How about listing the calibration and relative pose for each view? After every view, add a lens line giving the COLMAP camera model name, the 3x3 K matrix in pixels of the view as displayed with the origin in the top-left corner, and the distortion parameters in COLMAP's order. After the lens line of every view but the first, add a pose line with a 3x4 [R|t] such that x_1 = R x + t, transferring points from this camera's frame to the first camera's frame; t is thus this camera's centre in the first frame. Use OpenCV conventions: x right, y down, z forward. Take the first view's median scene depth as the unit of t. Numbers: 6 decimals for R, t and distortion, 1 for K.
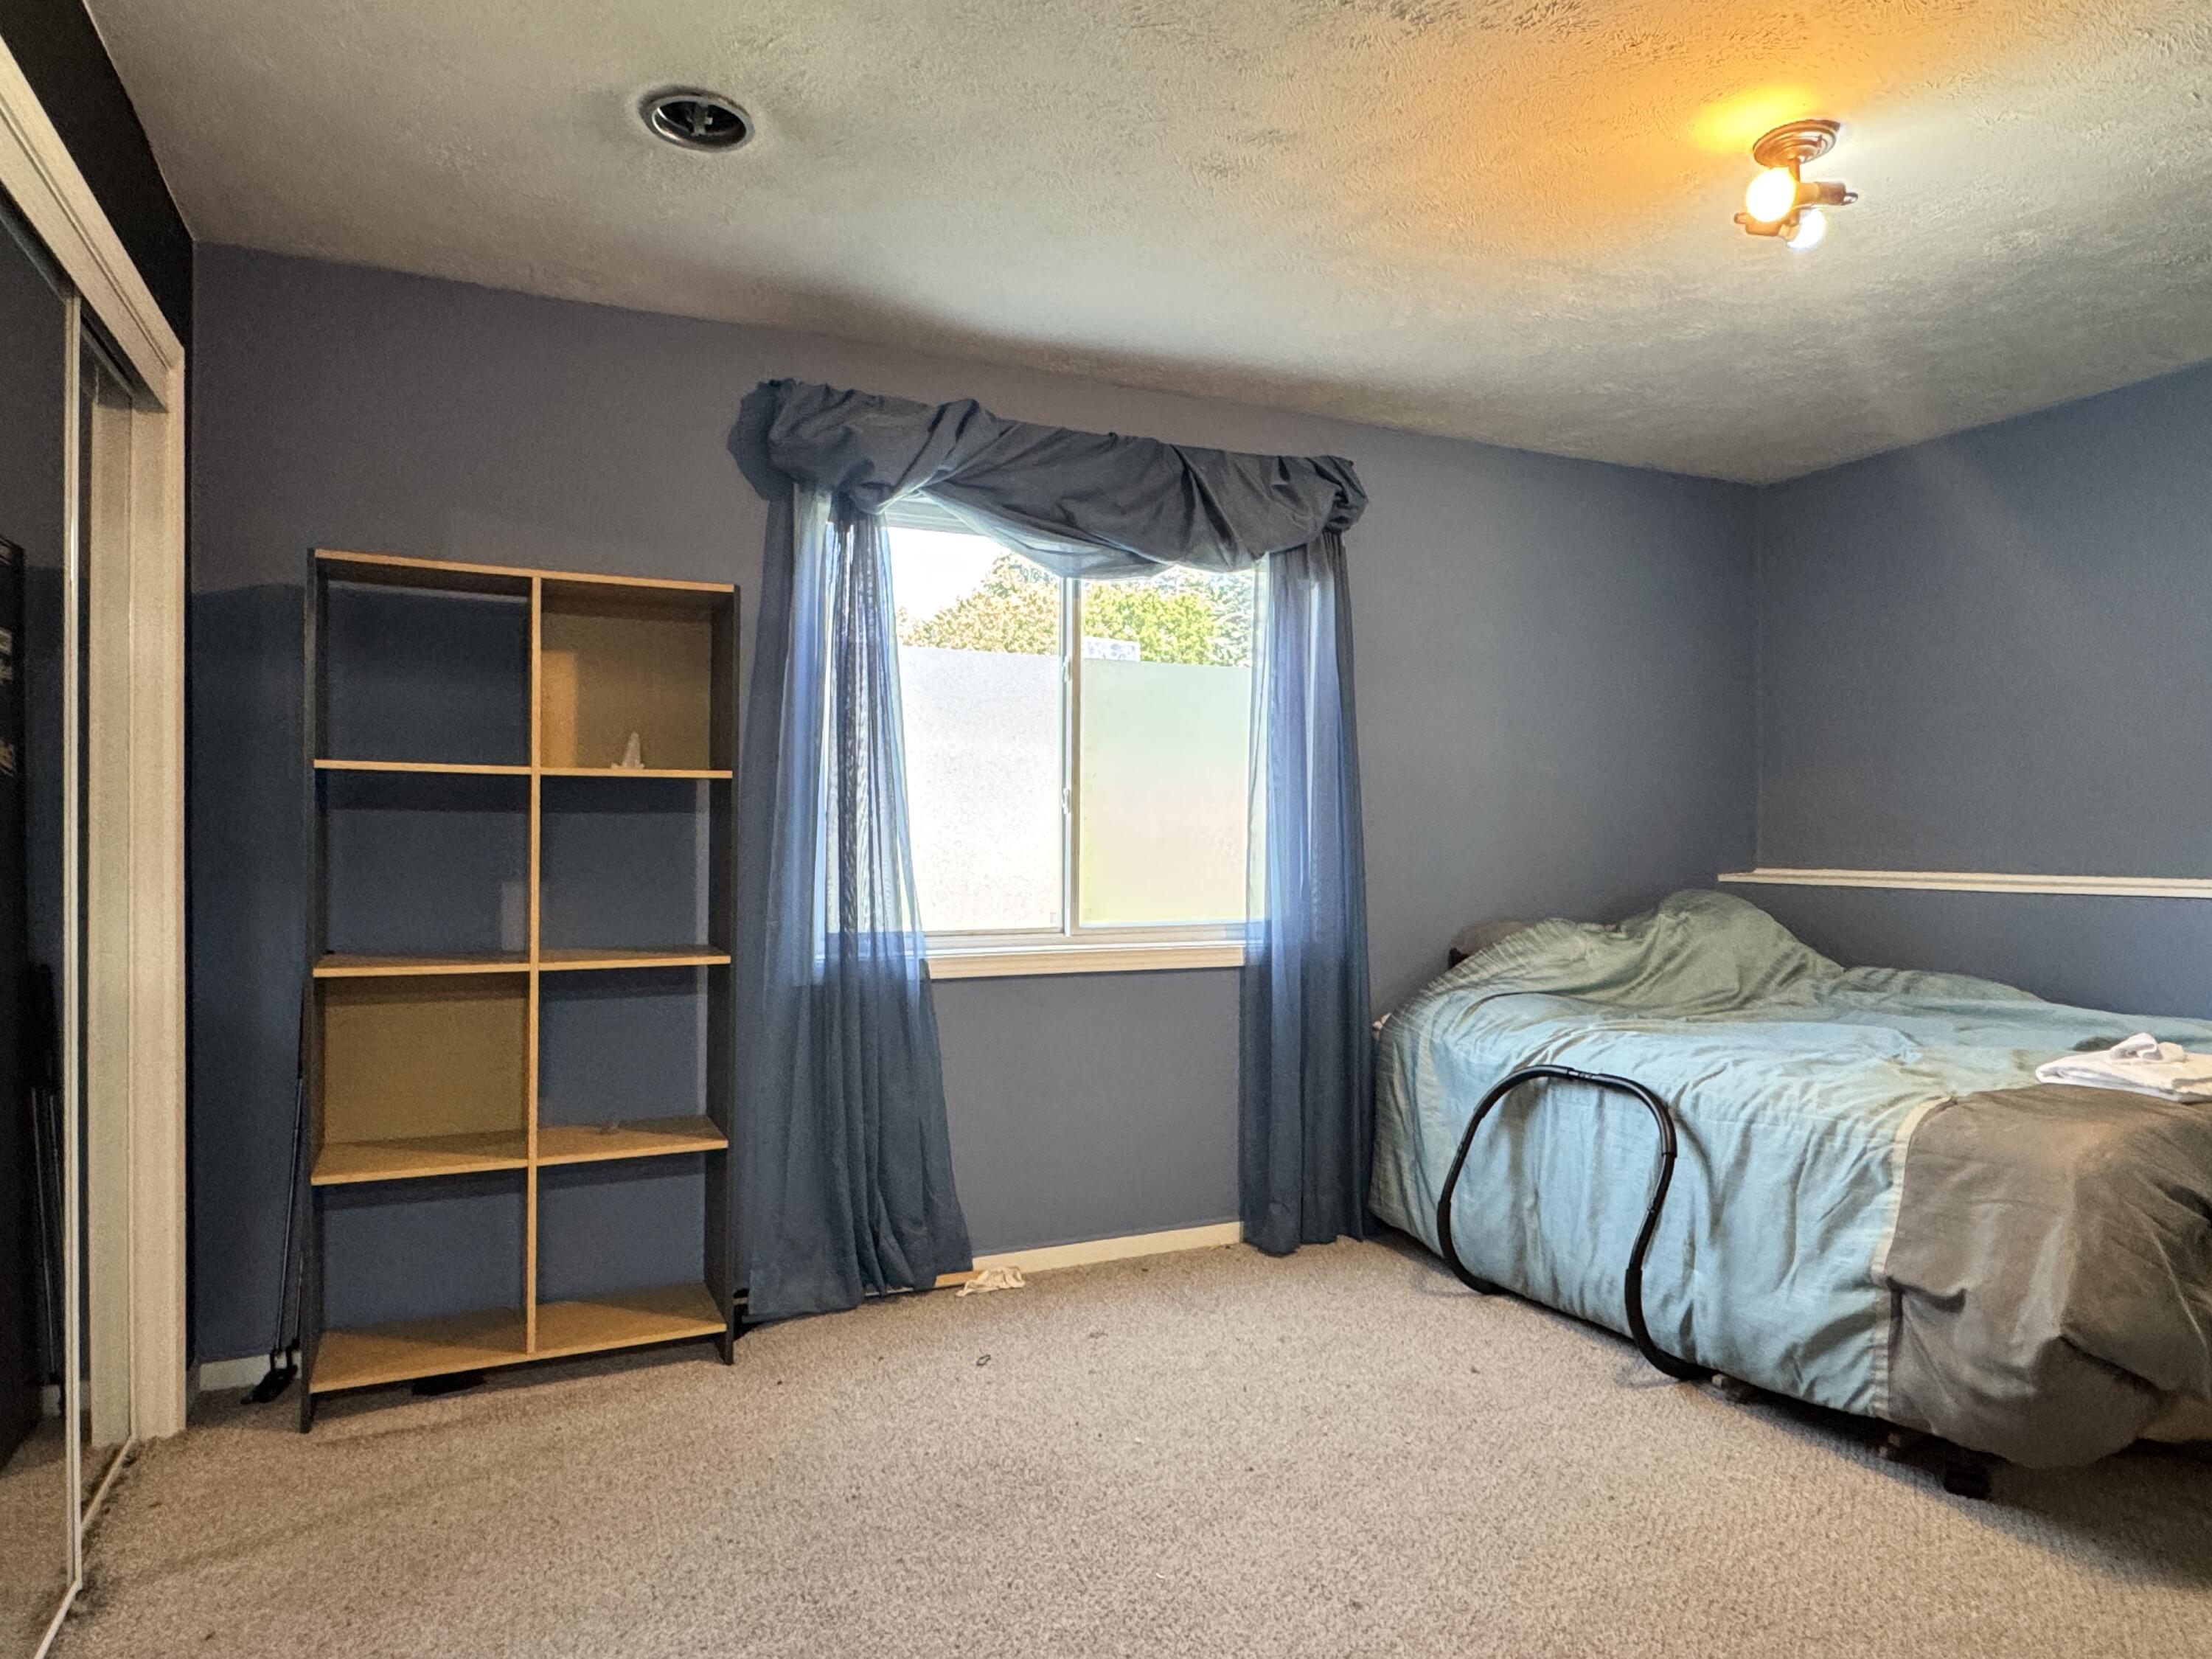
lens RADIAL K [[1340.4, 0, 1095.1], [0, 1340.4, 836.3], [0, 0, 1]] dist [-0.007530, 0.003171]
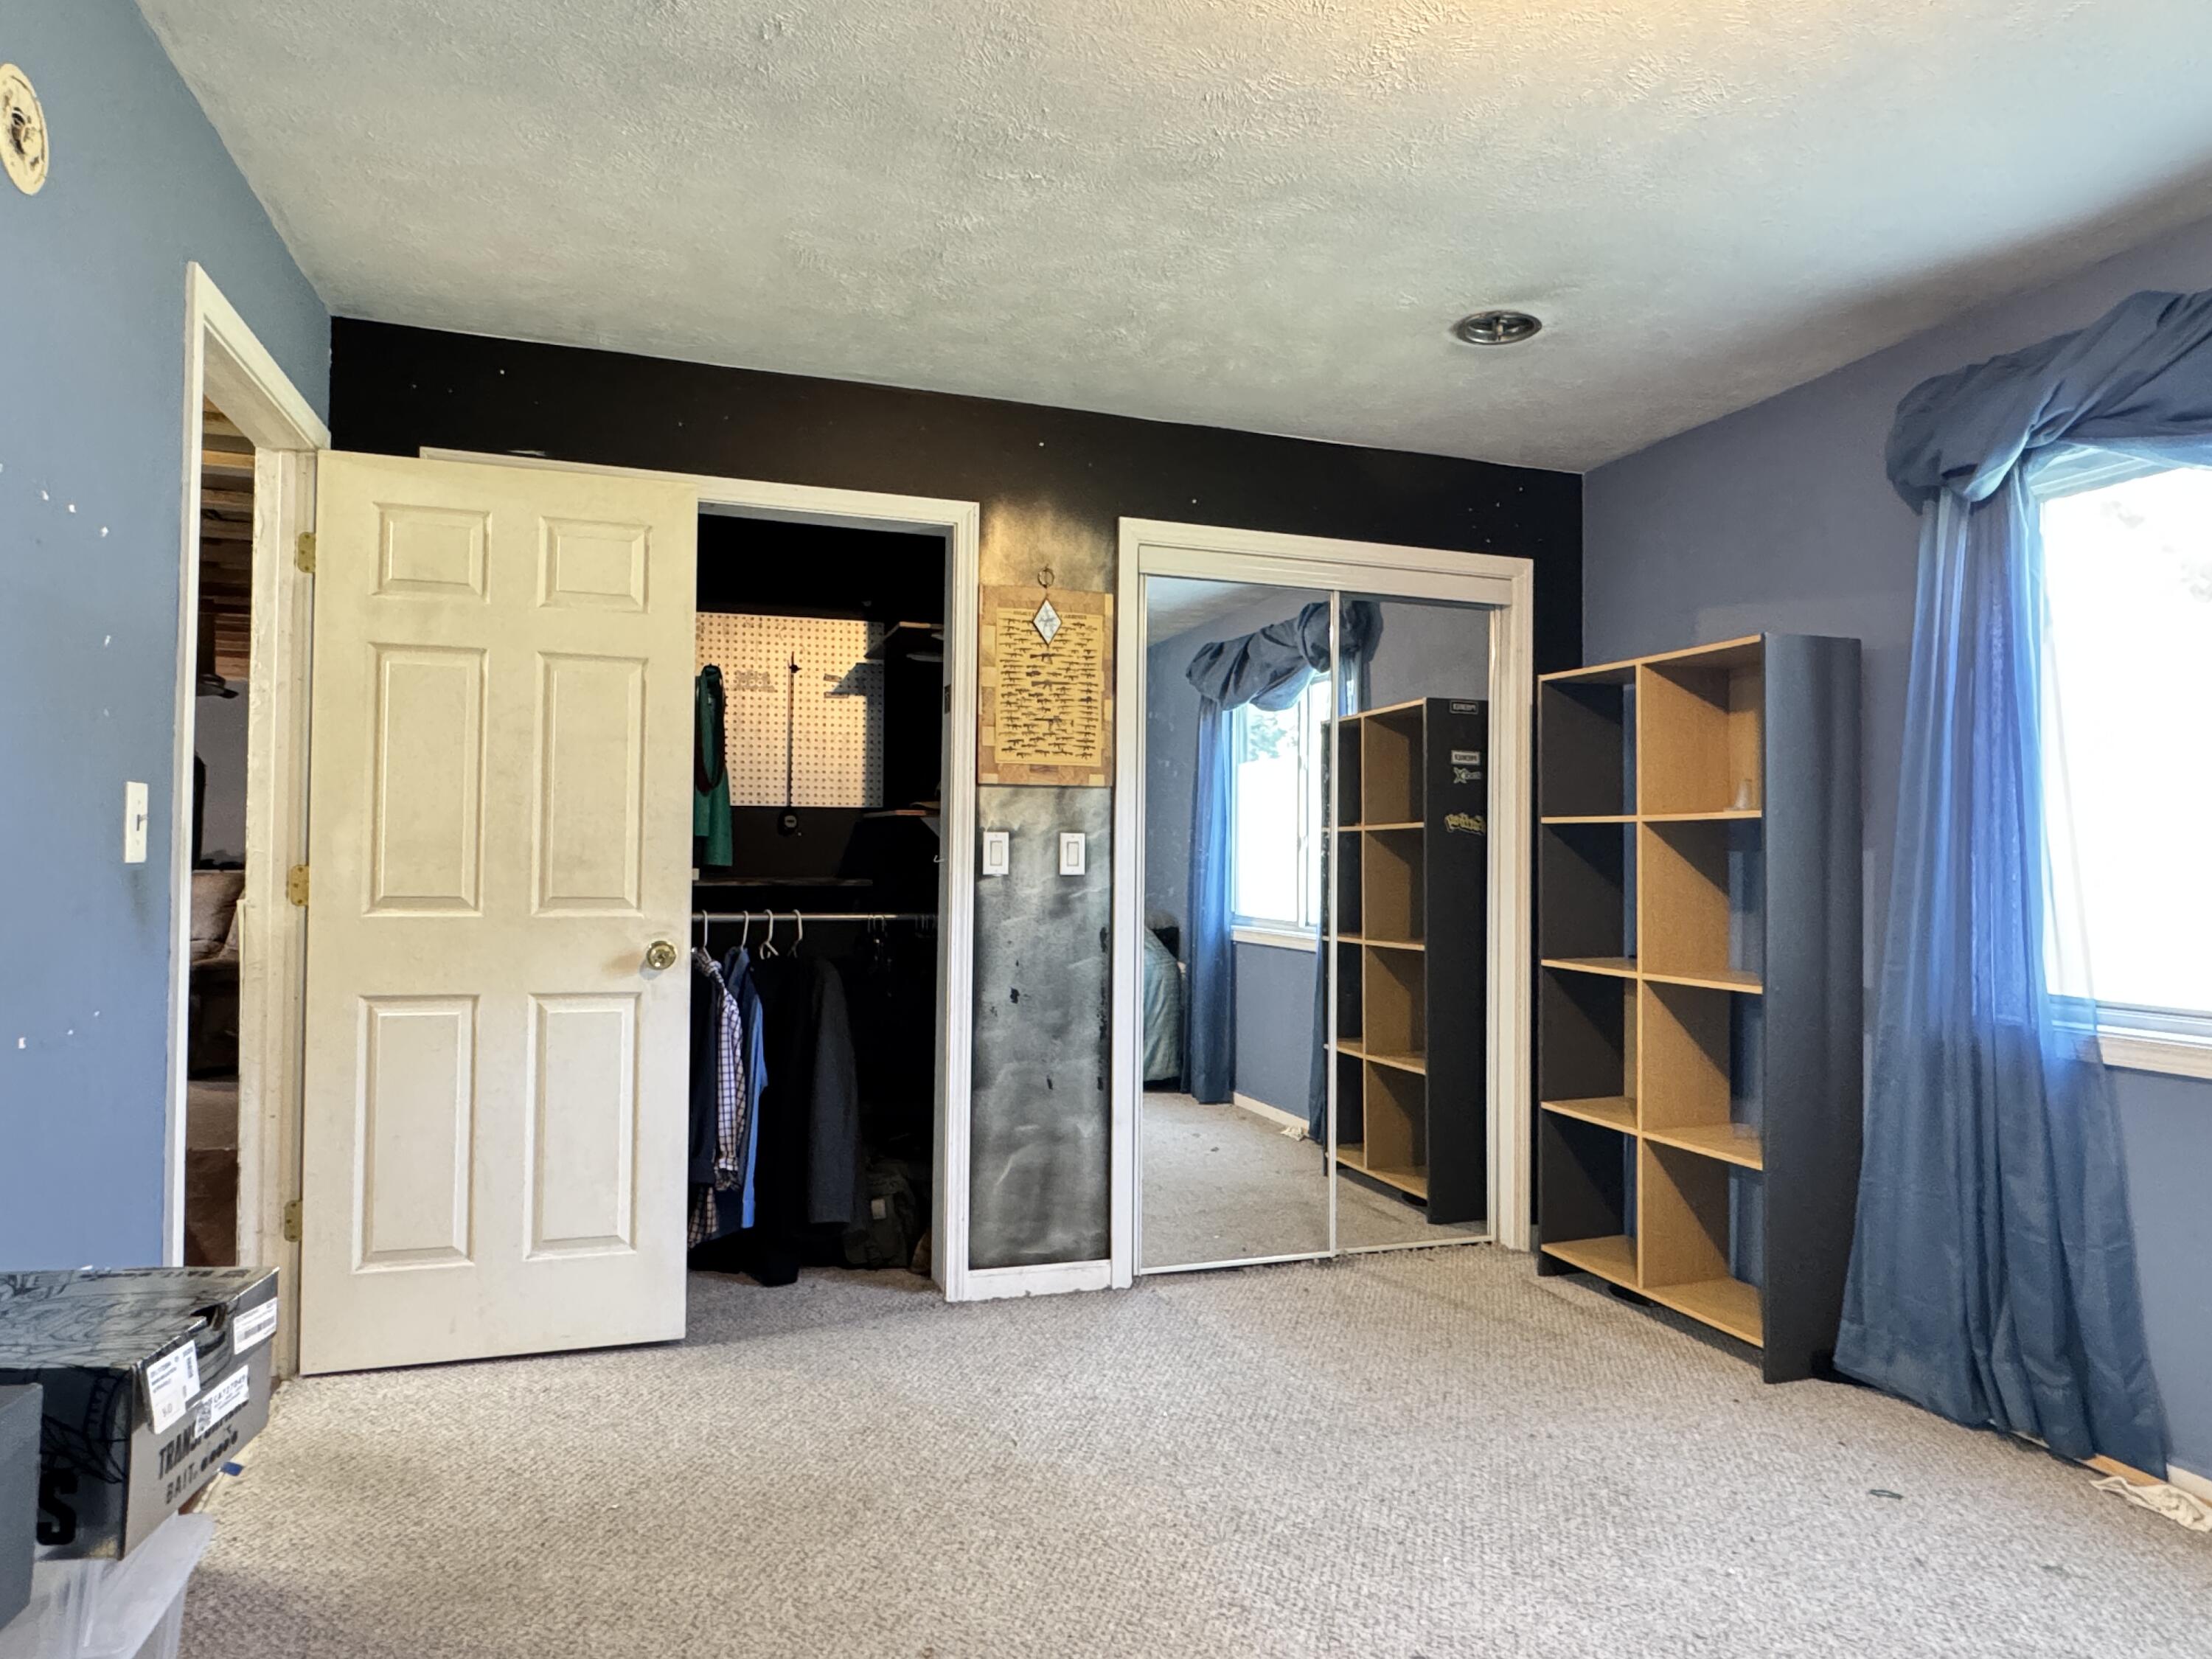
lens RADIAL K [[1340.4, 0, 1099.9], [0, 1340.4, 826.0], [0, 0, 1]] dist [-0.007530, 0.003171]
pose [[-0.119396, -0.031477, -0.992348, 0.875471], [-0.015529, 0.999434, -0.029833, 0.003291], [0.992725, 0.011848, -0.119817, 0.640661]]
